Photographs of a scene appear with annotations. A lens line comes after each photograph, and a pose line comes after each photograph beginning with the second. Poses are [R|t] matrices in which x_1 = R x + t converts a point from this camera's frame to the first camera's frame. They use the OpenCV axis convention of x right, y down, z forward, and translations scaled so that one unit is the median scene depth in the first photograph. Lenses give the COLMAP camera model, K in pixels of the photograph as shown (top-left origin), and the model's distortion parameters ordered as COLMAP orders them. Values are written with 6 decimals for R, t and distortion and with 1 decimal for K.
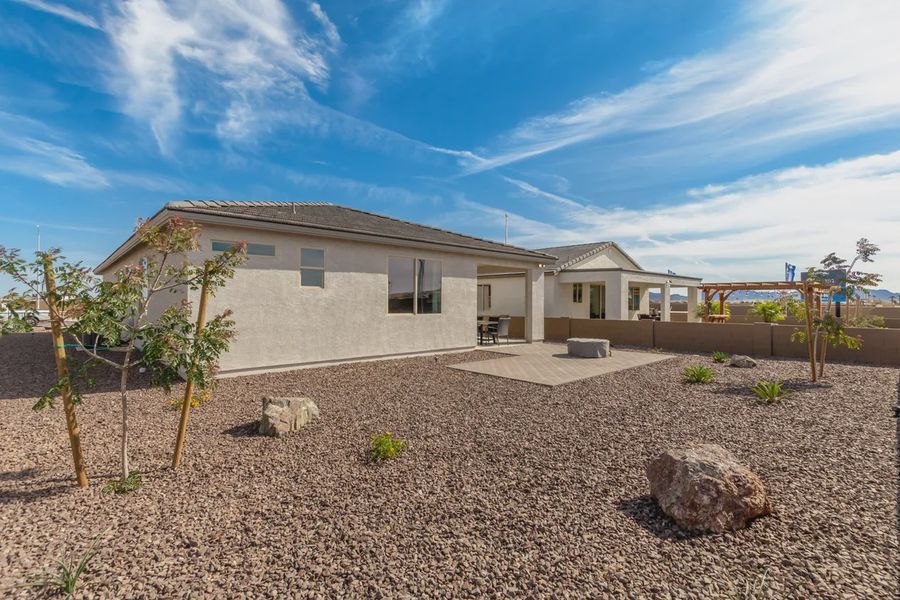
lens RADIAL K [[418.5, 0, 449.7], [0, 418.5, 299.9], [0, 0, 1]] dist [0.003502, 0.000012]
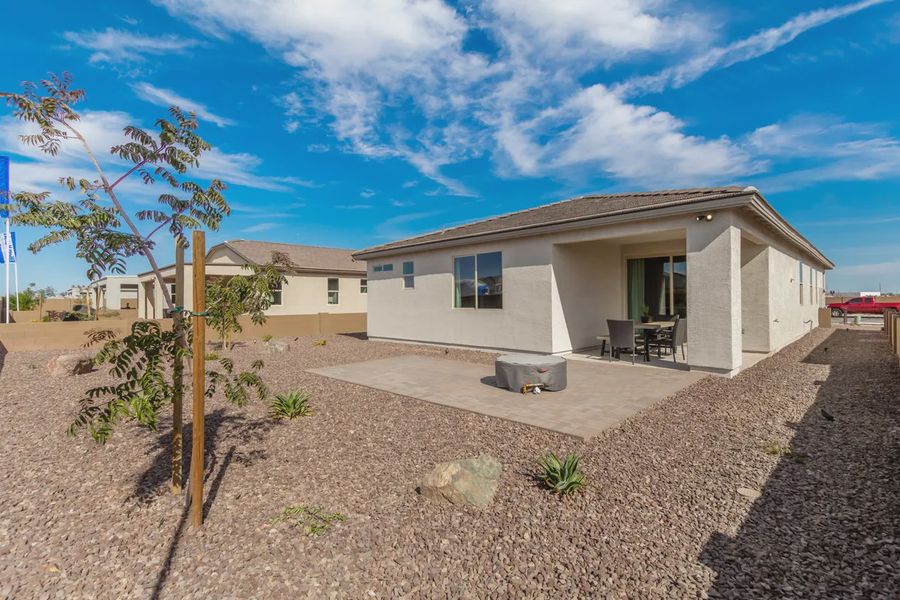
lens RADIAL K [[418.5, 0, 456.2], [0, 418.5, 302.2], [0, 0, 1]] dist [0.003502, 0.000012]
pose [[0.056069, 0.000389, -0.998427, 0.946556], [0.008537, 0.999963, 0.000869, 0.015385], [0.998390, -0.008572, 0.056064, 0.899574]]
